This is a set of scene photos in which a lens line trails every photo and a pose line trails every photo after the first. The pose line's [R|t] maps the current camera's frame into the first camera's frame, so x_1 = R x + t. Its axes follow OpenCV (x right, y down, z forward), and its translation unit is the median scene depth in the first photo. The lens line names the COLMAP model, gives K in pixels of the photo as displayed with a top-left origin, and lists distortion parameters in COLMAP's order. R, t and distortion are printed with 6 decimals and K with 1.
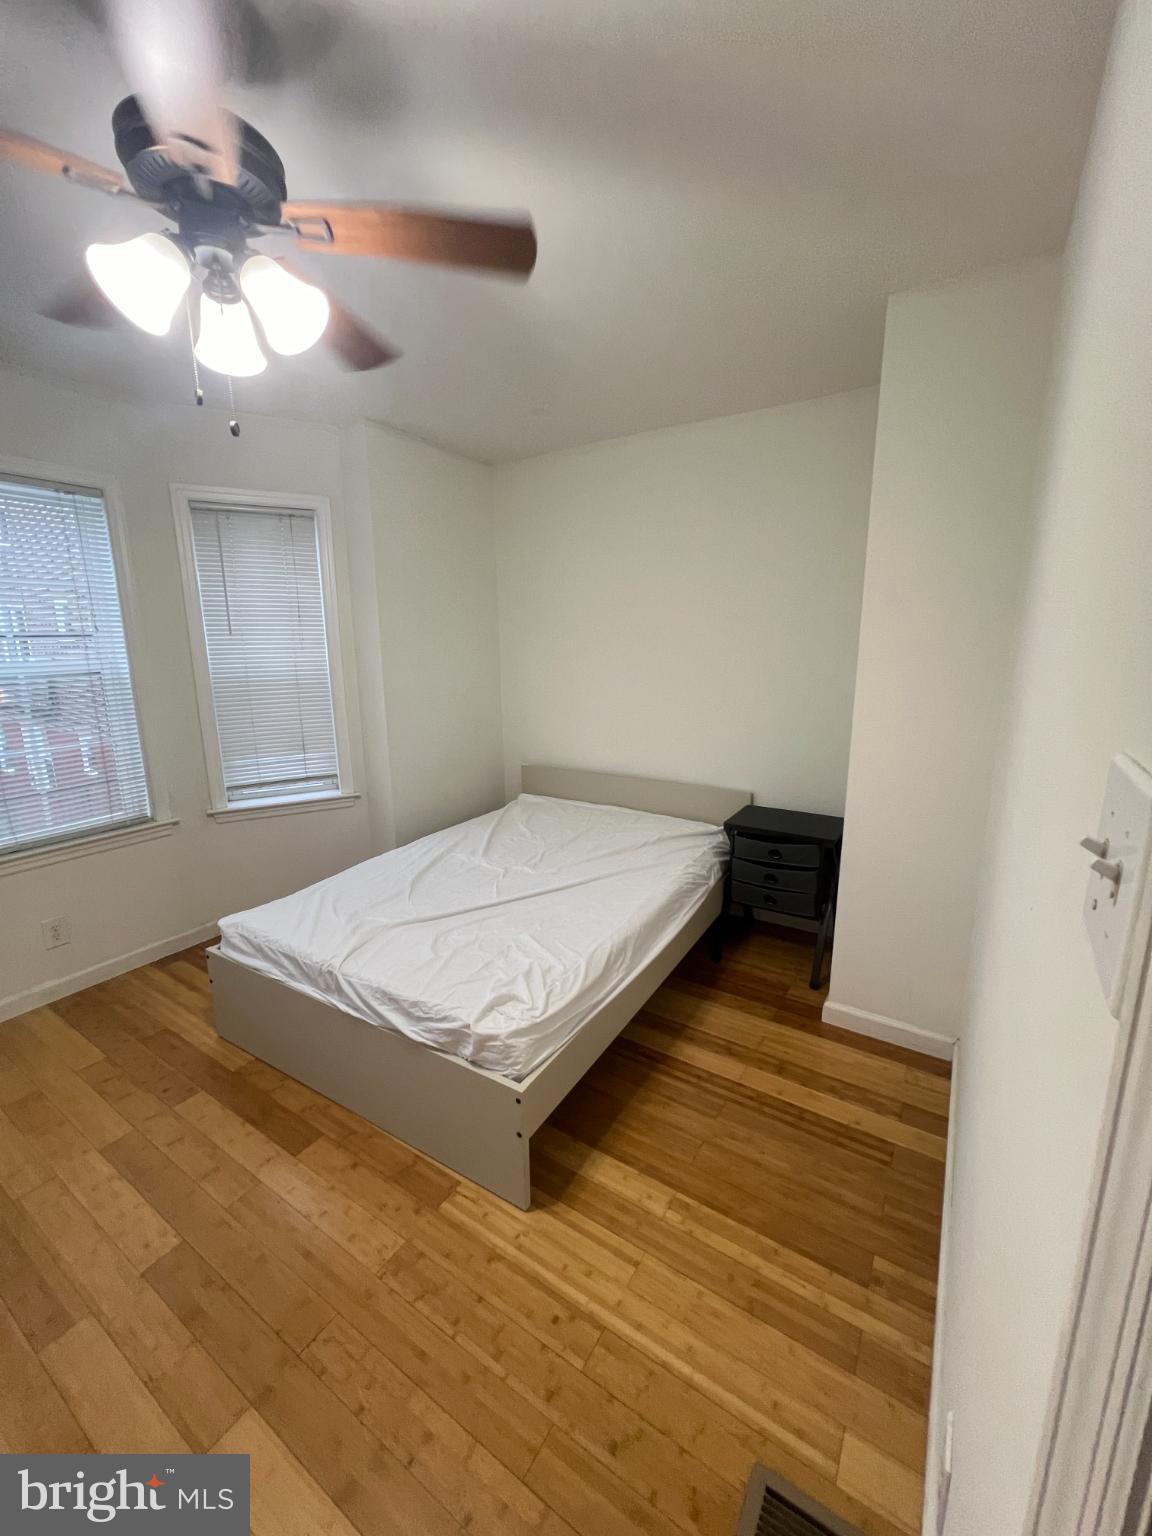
lens RADIAL K [[615.7, 0, 575.6], [0, 615.7, 765.1], [0, 0, 1]] dist [0.002480, 0.000700]
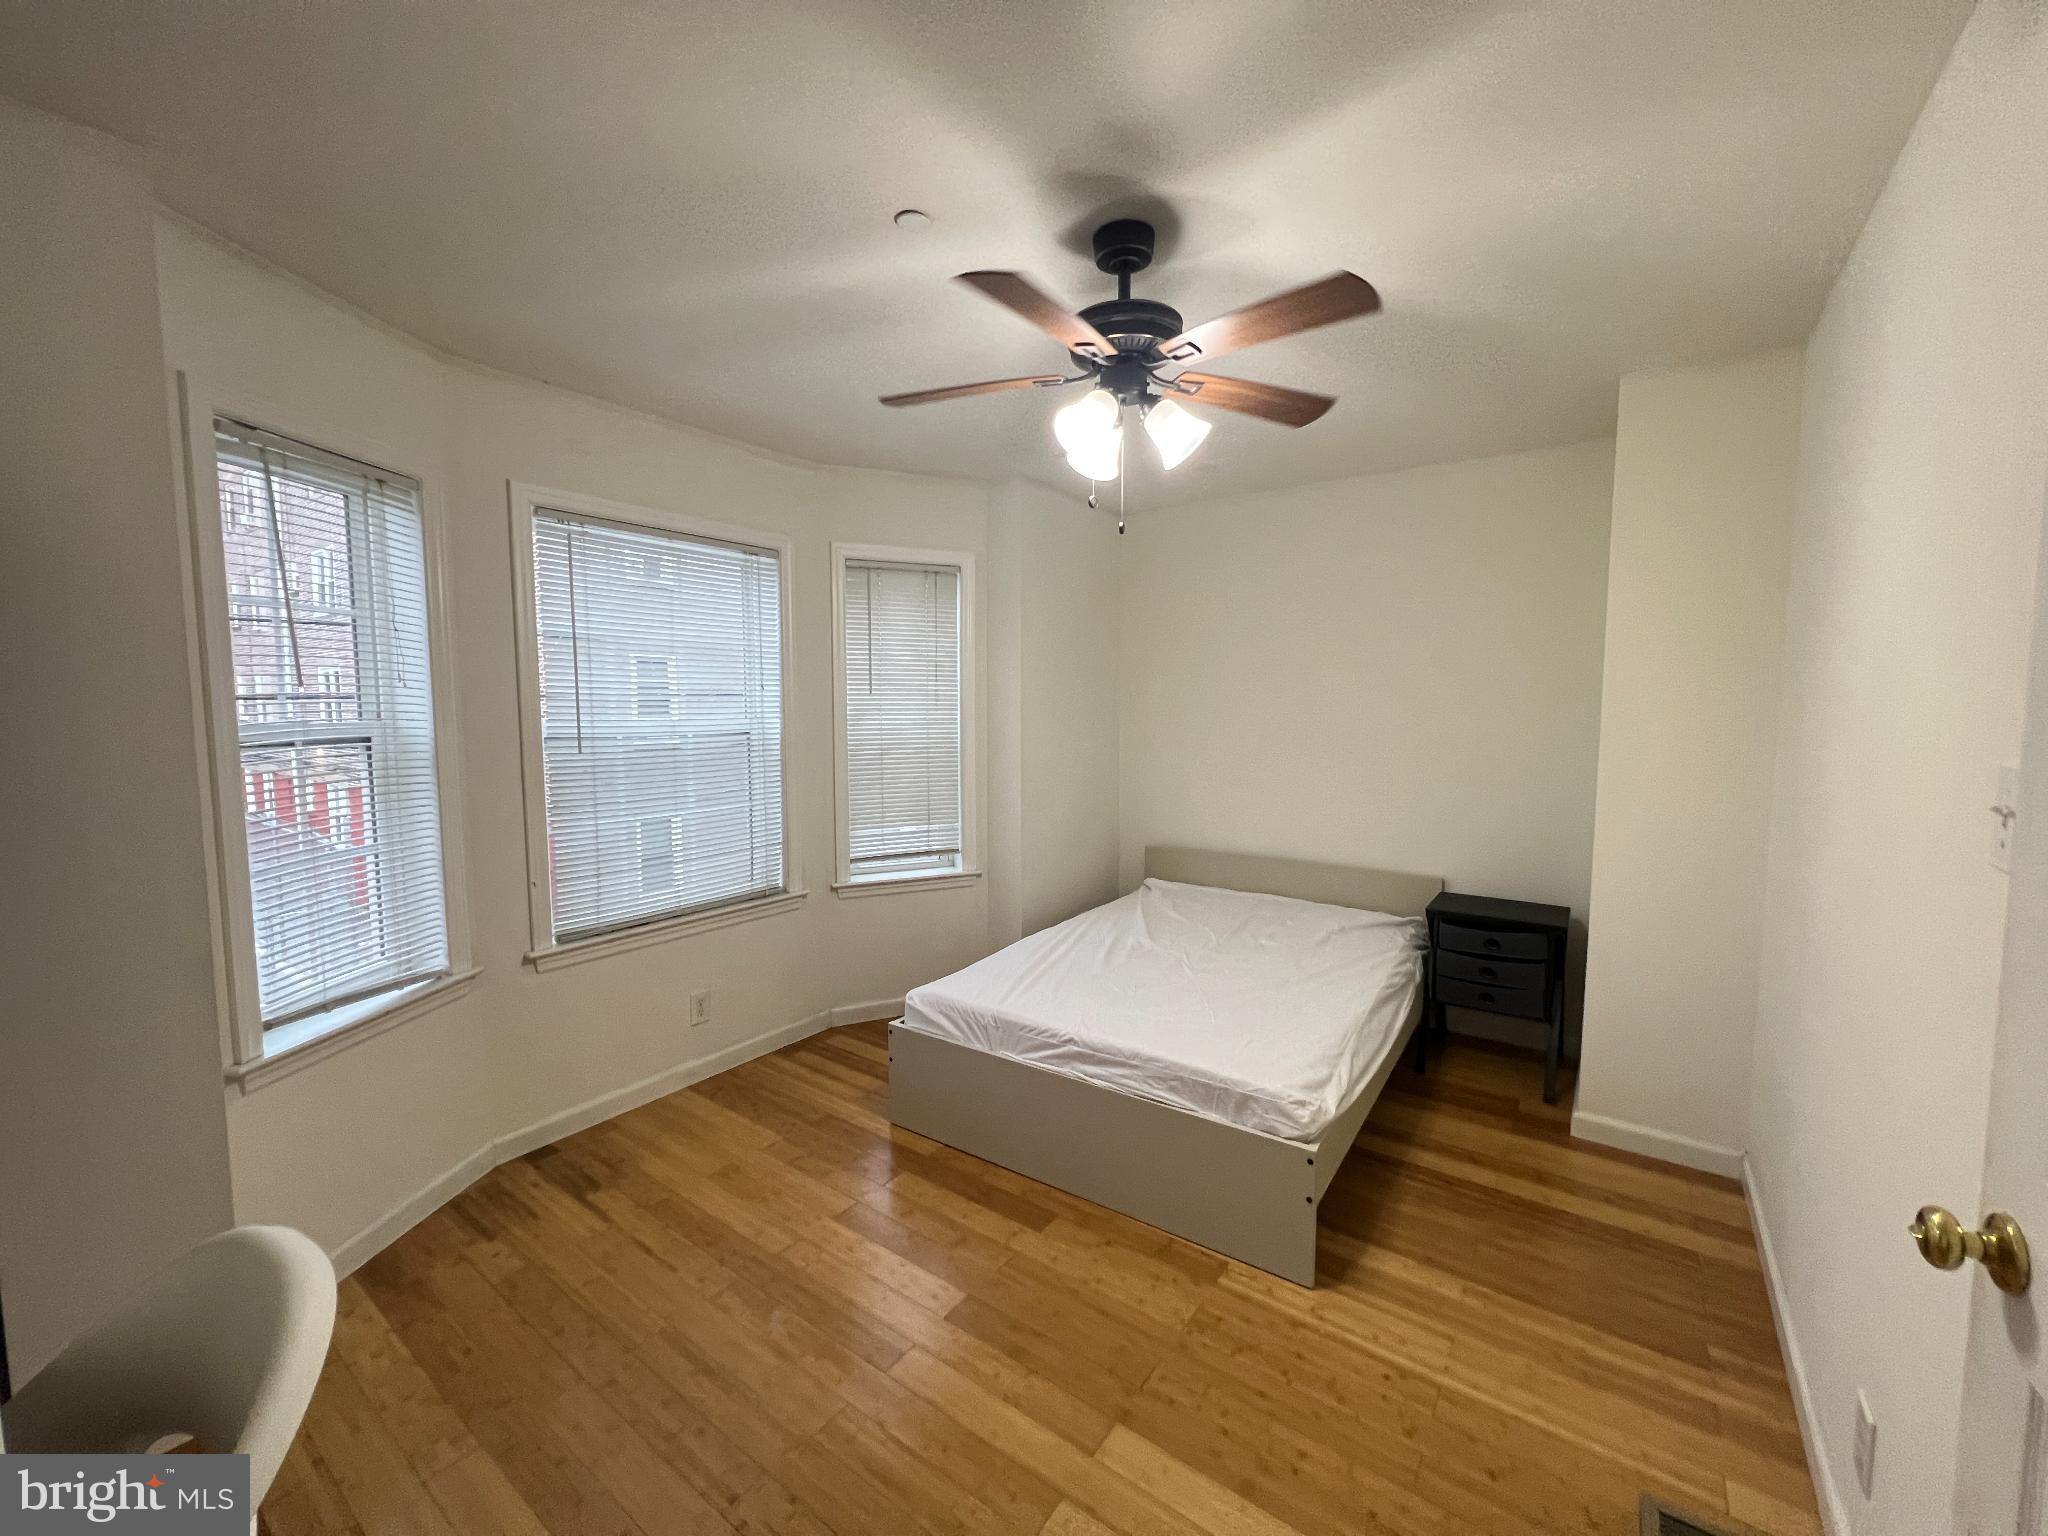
lens RADIAL K [[820.9, 0, 1022.1], [0, 820.9, 767.1], [0, 0, 1]] dist [0.002480, 0.000700]
pose [[0.998056, 0.014828, -0.060528, -0.319090], [-0.022230, 0.992093, -0.123523, 0.060190], [0.058218, 0.124629, 0.990494, -0.268802]]
